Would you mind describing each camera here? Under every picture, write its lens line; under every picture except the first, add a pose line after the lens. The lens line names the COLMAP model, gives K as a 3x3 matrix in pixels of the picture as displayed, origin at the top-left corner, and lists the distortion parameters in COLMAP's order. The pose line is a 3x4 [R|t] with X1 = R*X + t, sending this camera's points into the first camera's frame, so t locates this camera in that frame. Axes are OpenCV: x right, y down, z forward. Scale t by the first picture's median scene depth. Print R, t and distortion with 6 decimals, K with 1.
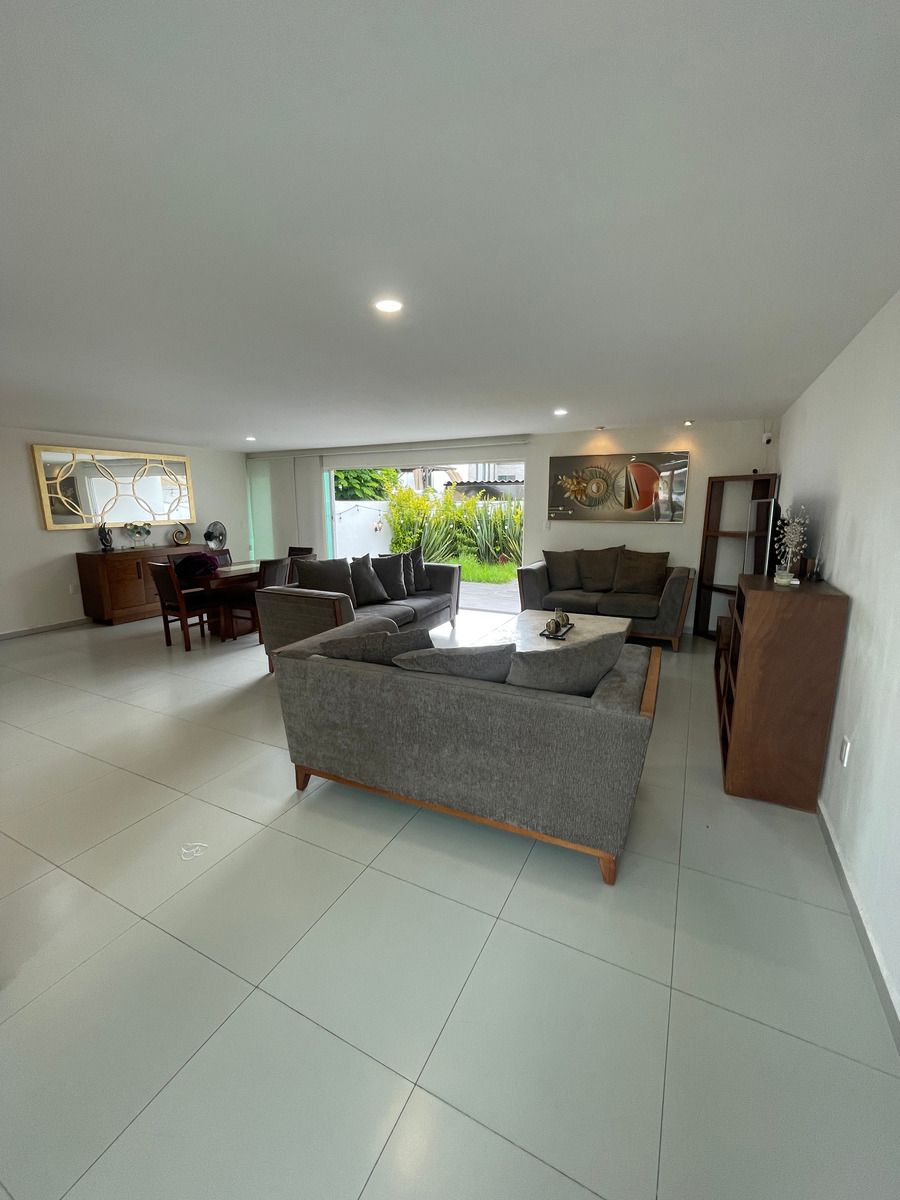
lens RADIAL K [[488.5, 0, 451.8], [0, 488.5, 600.3], [0, 0, 1]] dist [-0.003339, 0.000260]
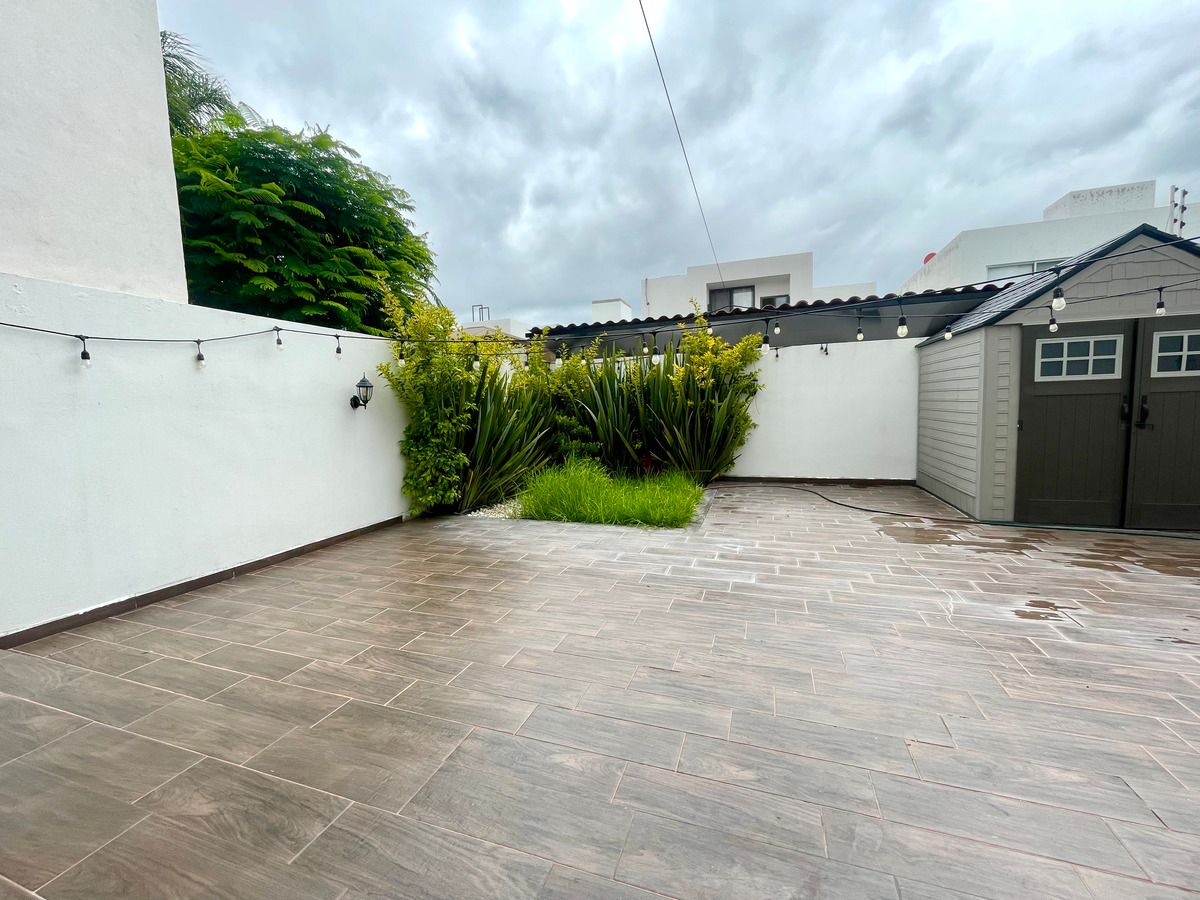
lens RADIAL K [[488.5, 0, 598.2], [0, 488.5, 447.2], [0, 0, 1]] dist [-0.003339, 0.000260]
pose [[0.990732, -0.038763, 0.130179, -0.030626], [0.054024, 0.991799, -0.115825, -0.106253], [-0.124622, 0.121784, 0.984702, 1.170326]]
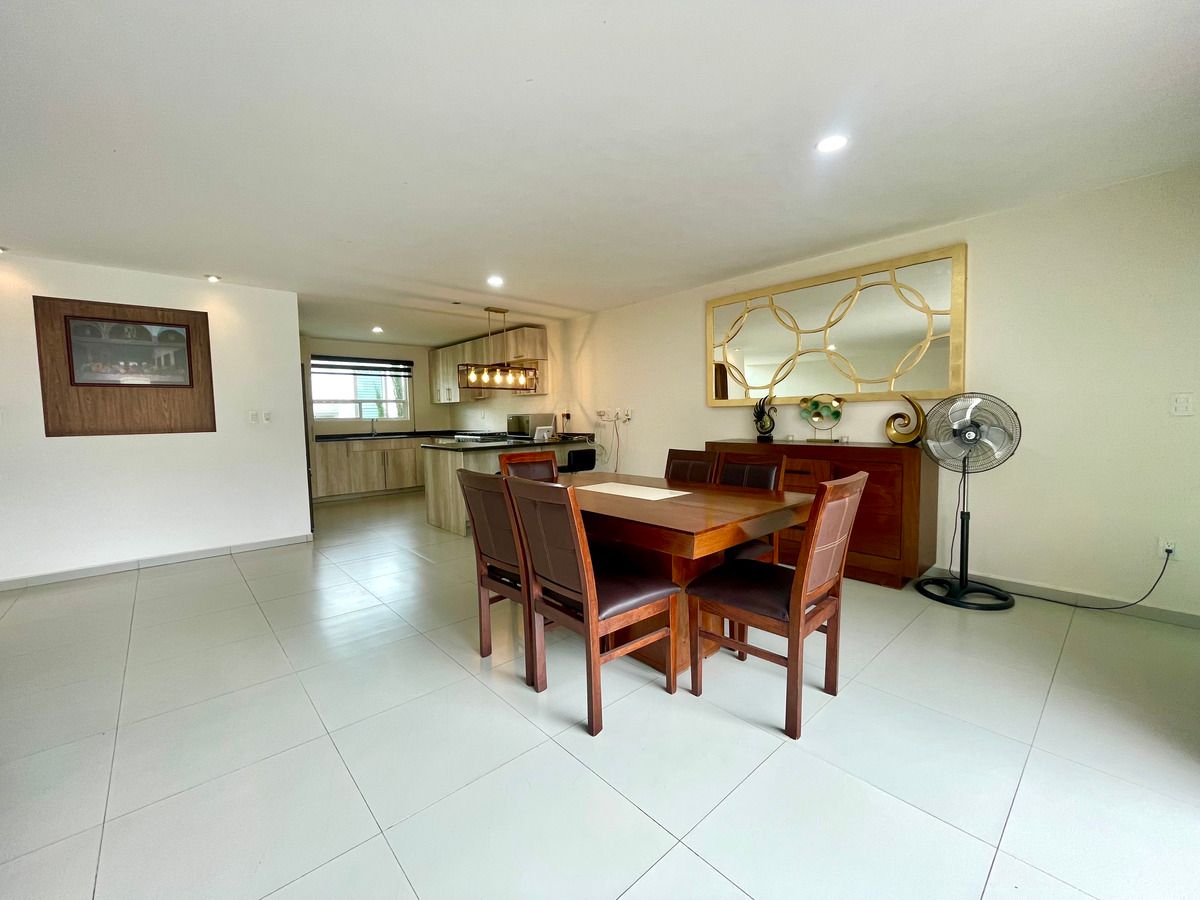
lens RADIAL K [[488.5, 0, 598.3], [0, 488.5, 448.3], [0, 0, 1]] dist [-0.003339, 0.000260]
pose [[-0.359114, 0.074896, -0.930284, -0.023173], [-0.162075, 0.976625, 0.141193, -0.154921], [0.919113, 0.201480, -0.338581, 1.076489]]
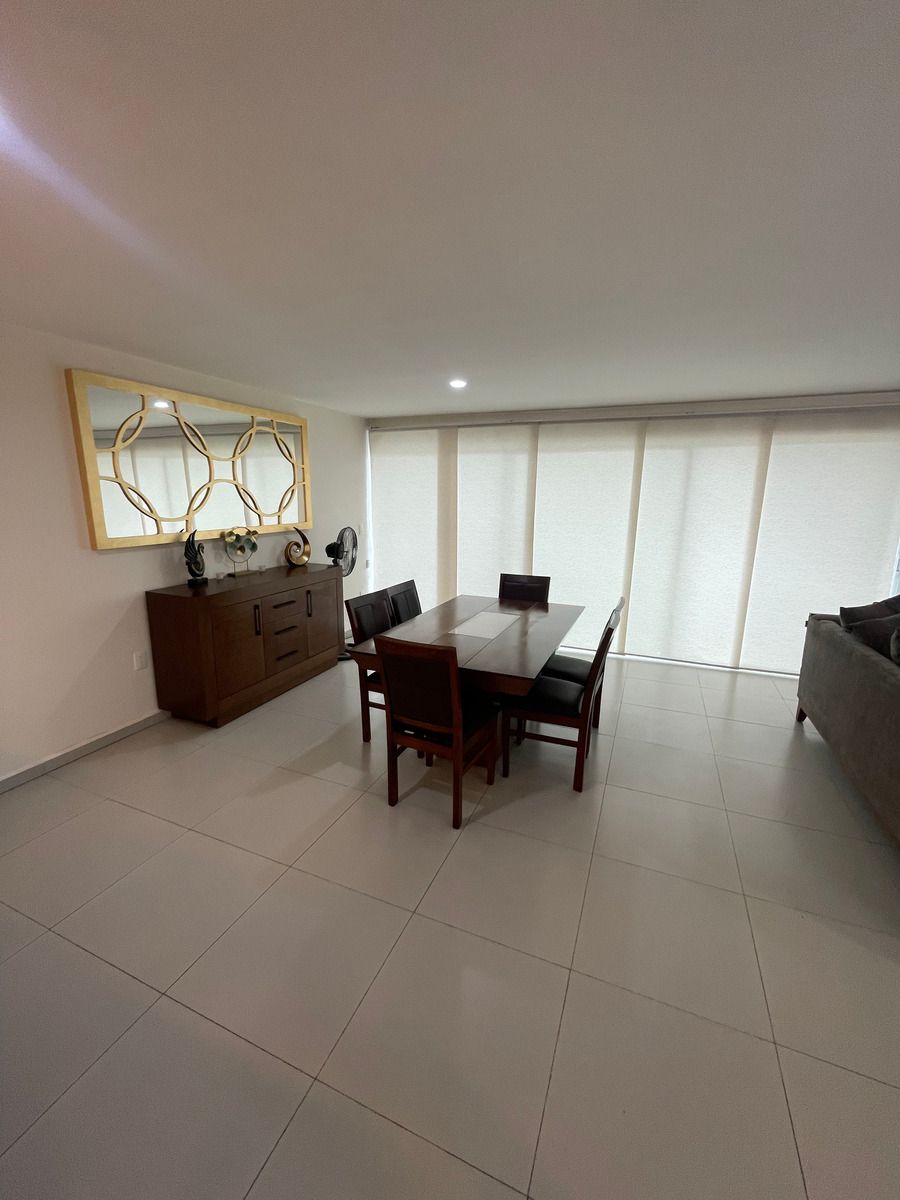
lens RADIAL K [[488.5, 0, 452.1], [0, 488.5, 598.2], [0, 0, 1]] dist [-0.003339, 0.000260]
pose [[0.997045, -0.001482, 0.076808, -0.494427], [0.000533, 0.999923, 0.012377, -0.097657], [-0.076821, -0.012300, 0.996969, 0.468588]]
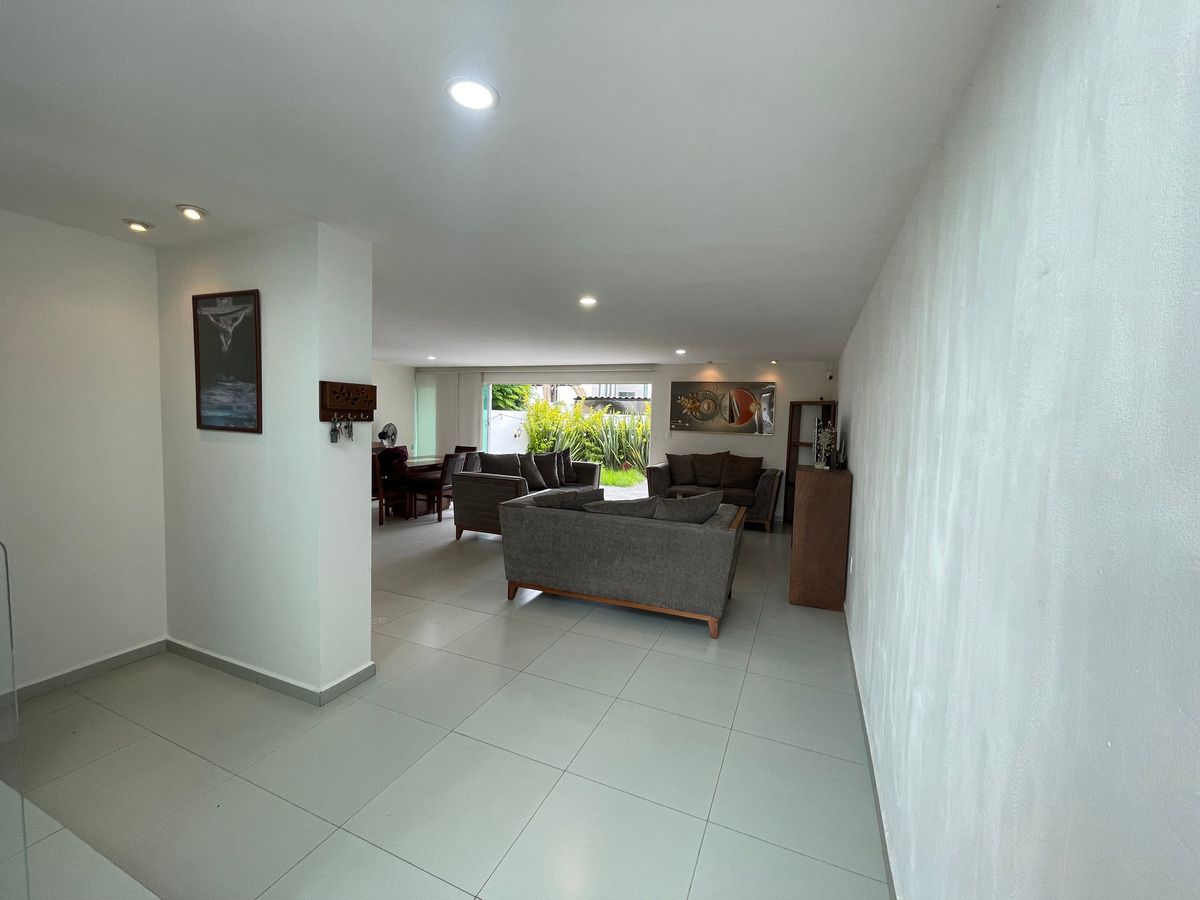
lens RADIAL K [[488.5, 0, 597.5], [0, 488.5, 448.4], [0, 0, 1]] dist [-0.003339, 0.000260]
pose [[0.997765, 0.029552, 0.059931, -0.065132], [-0.021441, 0.991053, -0.131736, 0.053616], [-0.063288, 0.130157, 0.989471, -0.235912]]
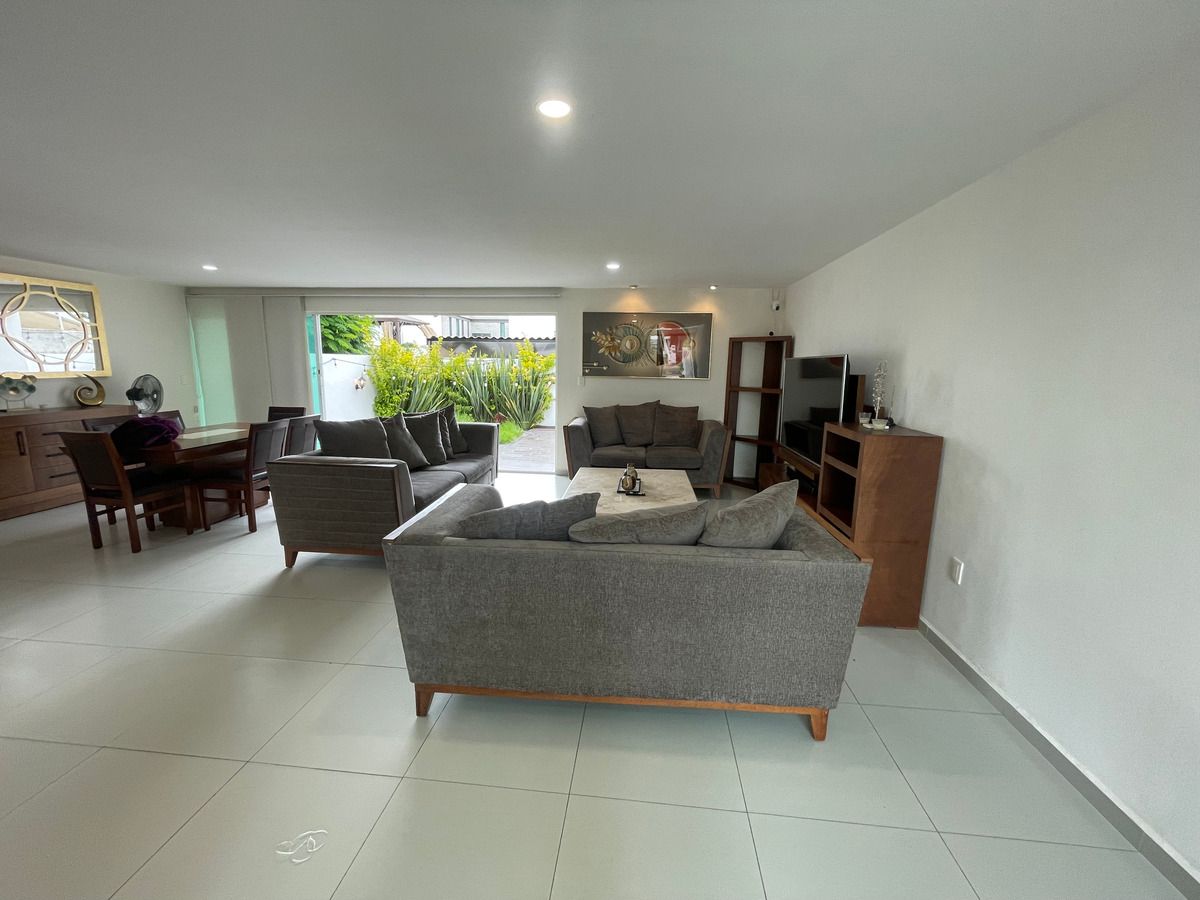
lens RADIAL K [[488.5, 0, 598.7], [0, 488.5, 448.3], [0, 0, 1]] dist [-0.003339, 0.000260]
pose [[0.933184, -0.043161, 0.356799, -0.133806], [0.051774, 0.998552, -0.014621, -0.002371], [-0.355651, 0.032117, 0.934067, 0.074784]]
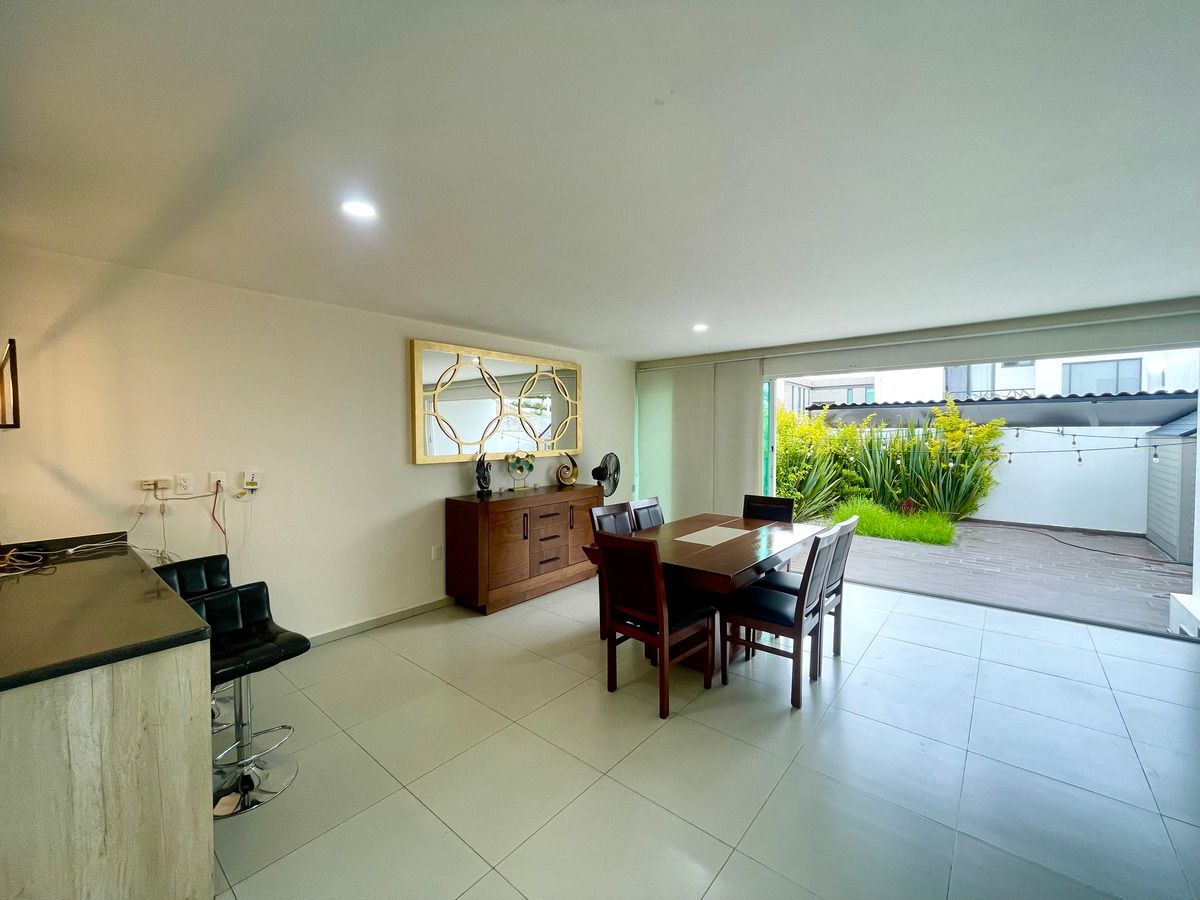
lens RADIAL K [[488.5, 0, 598.9], [0, 488.5, 445.4], [0, 0, 1]] dist [-0.003339, 0.000260]
pose [[0.973581, 0.006233, -0.228255, -0.421564], [-0.045403, 0.984951, -0.166763, -0.067335], [0.223781, 0.172721, 0.959213, 0.401567]]
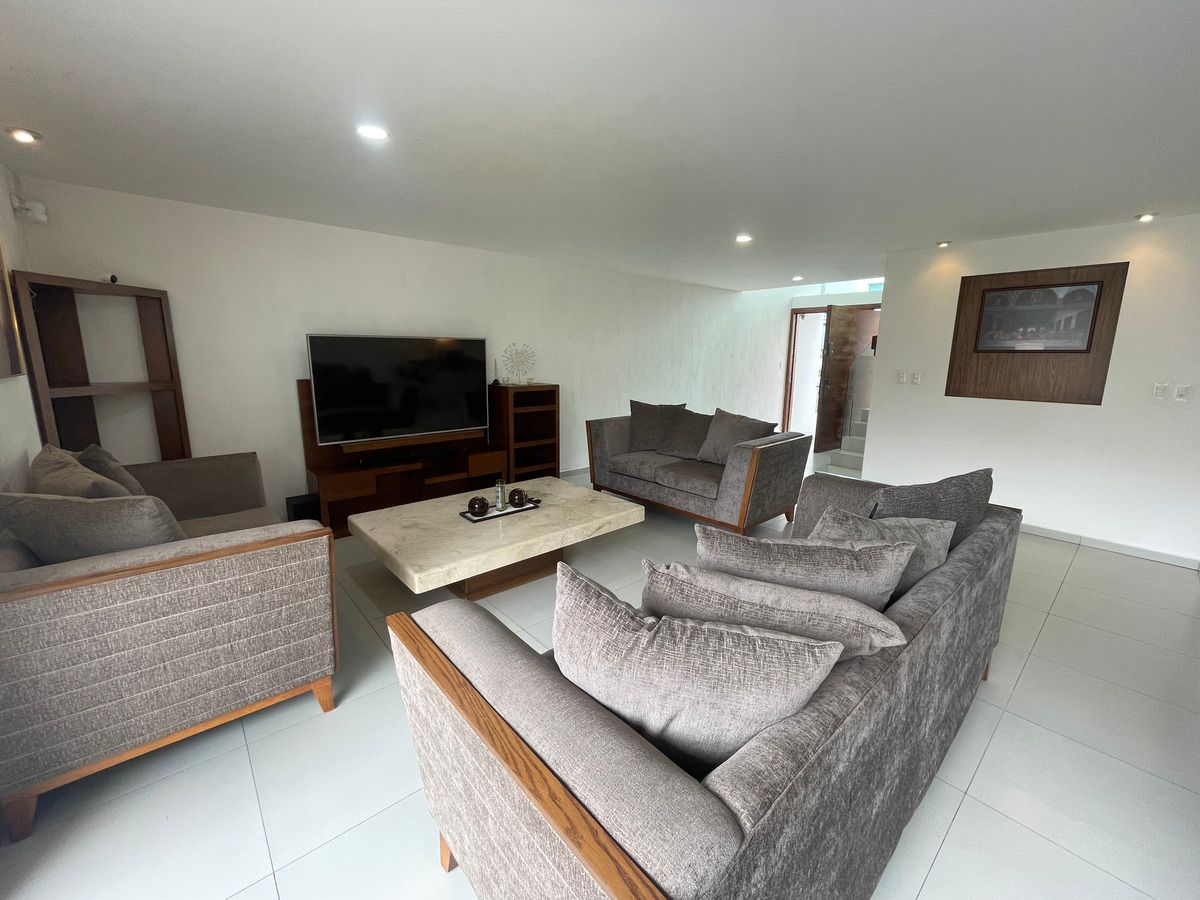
lens RADIAL K [[488.5, 0, 600.4], [0, 488.5, 450.3], [0, 0, 1]] dist [-0.003339, 0.000260]
pose [[-0.927574, -0.078967, 0.365199, -0.131025], [0.065317, 0.928091, 0.366580, -0.199793], [-0.367886, 0.363883, -0.855715, 1.091249]]
